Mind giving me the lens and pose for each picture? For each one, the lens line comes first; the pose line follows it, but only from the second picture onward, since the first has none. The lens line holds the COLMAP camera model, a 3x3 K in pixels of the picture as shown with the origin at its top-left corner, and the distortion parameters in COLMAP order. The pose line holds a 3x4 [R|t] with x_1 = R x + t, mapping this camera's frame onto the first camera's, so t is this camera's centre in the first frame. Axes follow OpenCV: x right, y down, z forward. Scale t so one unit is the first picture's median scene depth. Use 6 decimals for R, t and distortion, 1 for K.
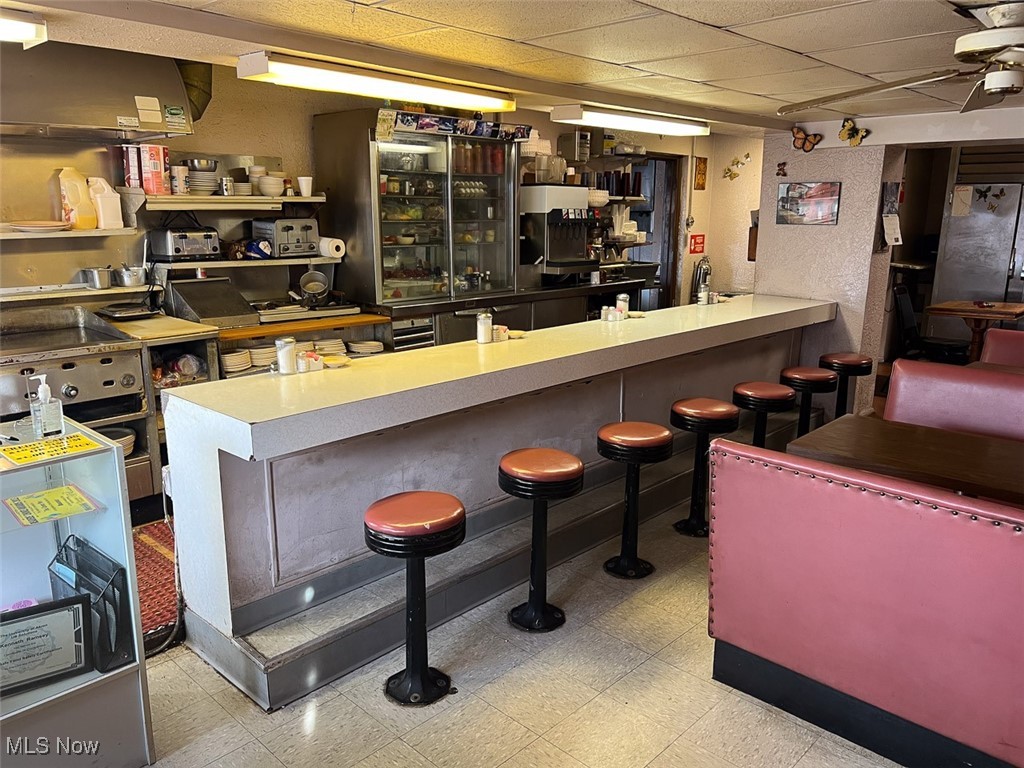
lens RADIAL K [[775.0, 0, 511.7], [0, 775.0, 385.9], [0, 0, 1]] dist [0.001078, 0.000110]
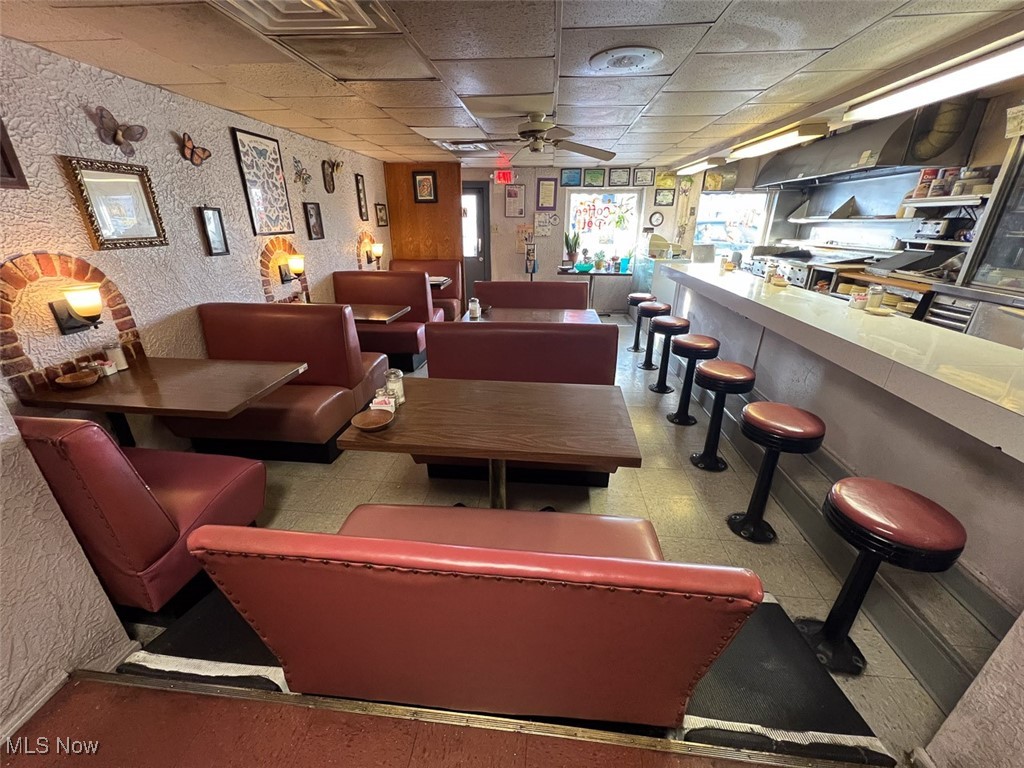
lens RADIAL K [[409.9, 0, 511.6], [0, 409.9, 384.2], [0, 0, 1]] dist [0.001318, -0.000656]
pose [[-0.789826, 0.220258, -0.572417, 0.882117], [-0.144760, 0.839979, 0.522953, -0.229982], [0.596003, 0.495905, -0.631553, 1.177370]]
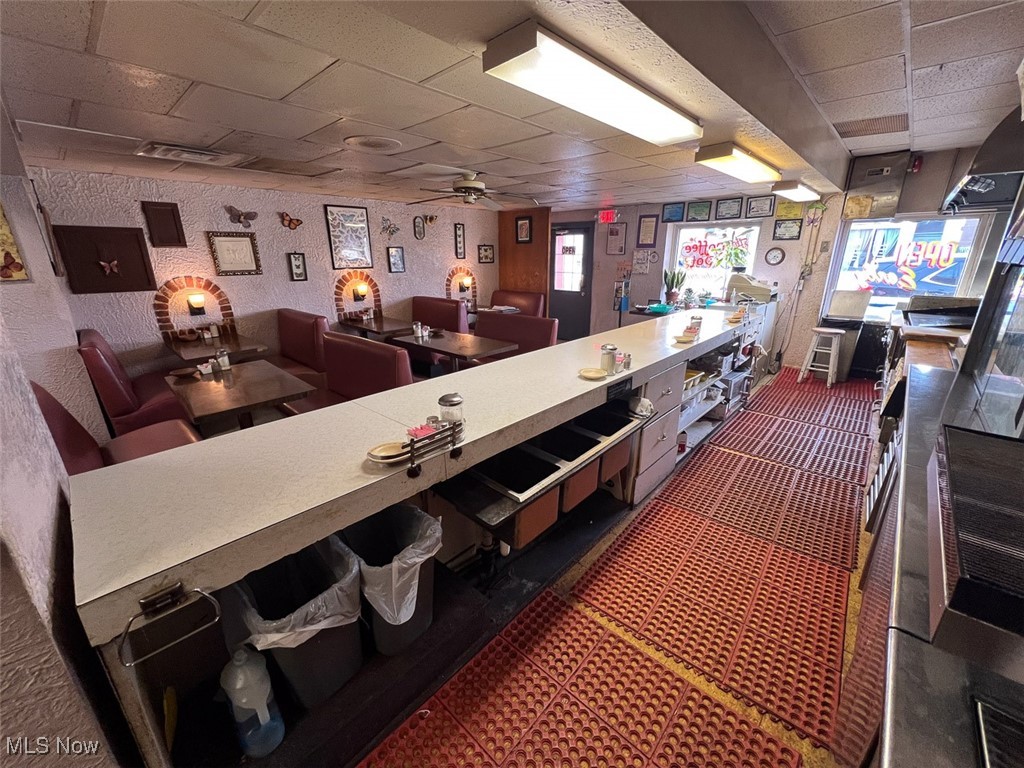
lens RADIAL K [[409.9, 0, 512.6], [0, 409.9, 386.1], [0, 0, 1]] dist [0.001318, -0.000656]
pose [[-0.999979, -0.001821, -0.006274, 0.377325], [-0.004778, 0.858757, 0.512361, -0.297971], [0.004455, 0.512380, -0.858747, 1.410583]]
